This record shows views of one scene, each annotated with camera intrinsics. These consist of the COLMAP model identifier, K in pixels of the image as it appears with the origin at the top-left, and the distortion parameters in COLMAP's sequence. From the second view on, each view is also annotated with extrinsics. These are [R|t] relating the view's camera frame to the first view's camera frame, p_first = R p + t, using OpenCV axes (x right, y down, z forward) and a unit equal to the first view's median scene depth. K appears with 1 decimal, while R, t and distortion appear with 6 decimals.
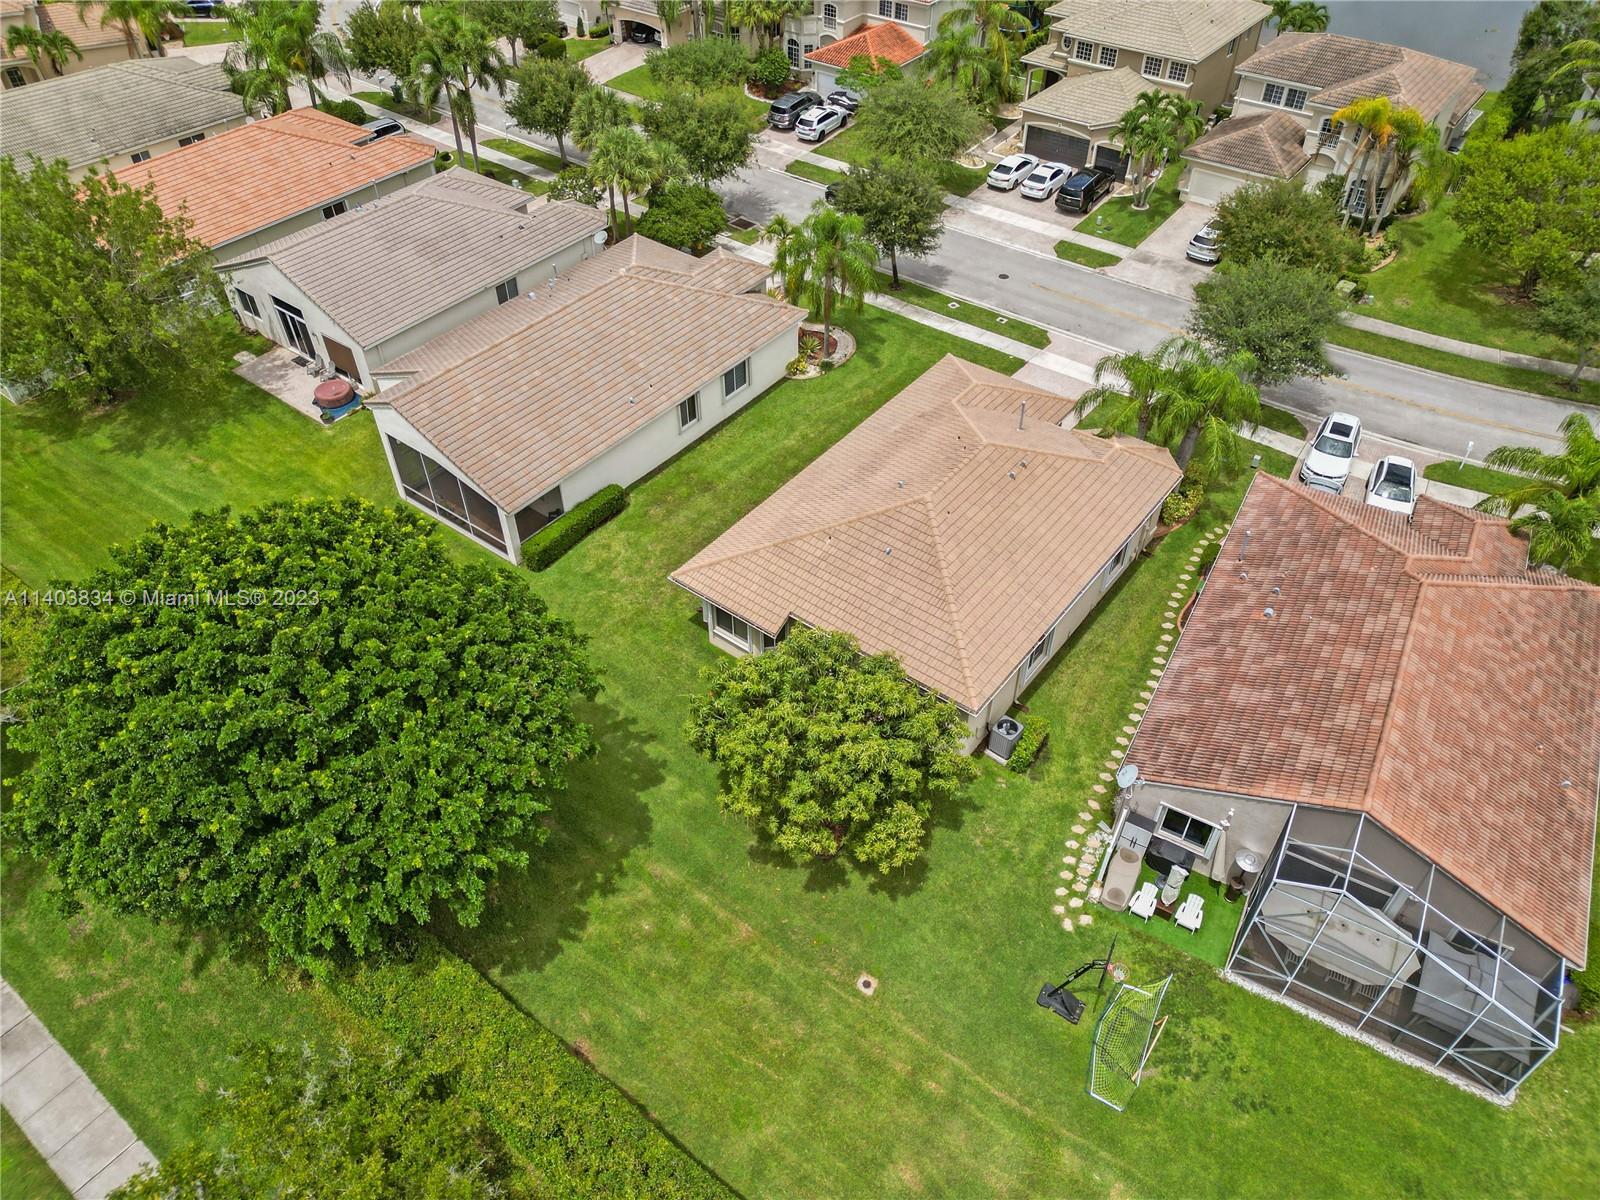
lens RADIAL K [[1110.4, 0, 796.6], [0, 1110.4, 596.8], [0, 0, 1]] dist [-0.006089, -0.005689]
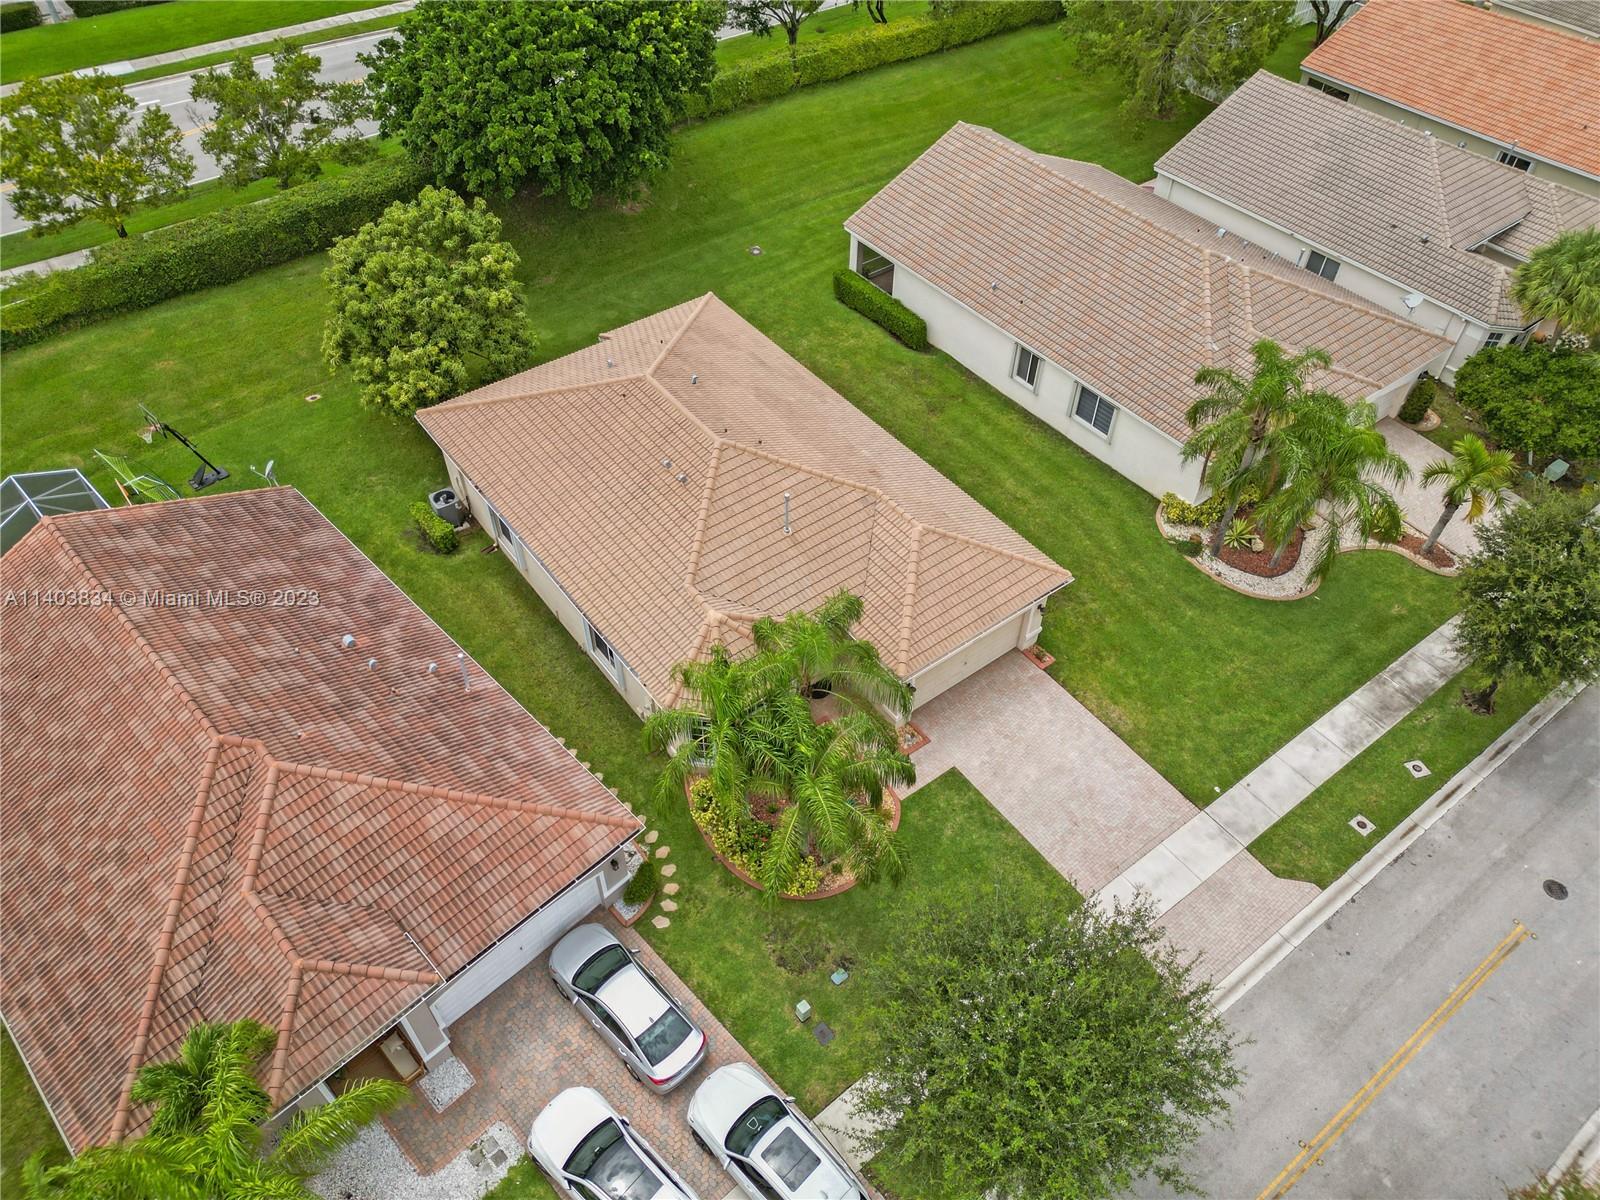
lens RADIAL K [[1110.4, 0, 796.4], [0, 1110.4, 602.9], [0, 0, 1]] dist [-0.006089, -0.005689]
pose [[-0.273989, 0.705249, -0.653876, 0.545008], [-0.658715, 0.357765, 0.661890, -0.476209], [0.700731, 0.612068, 0.366535, 0.601510]]
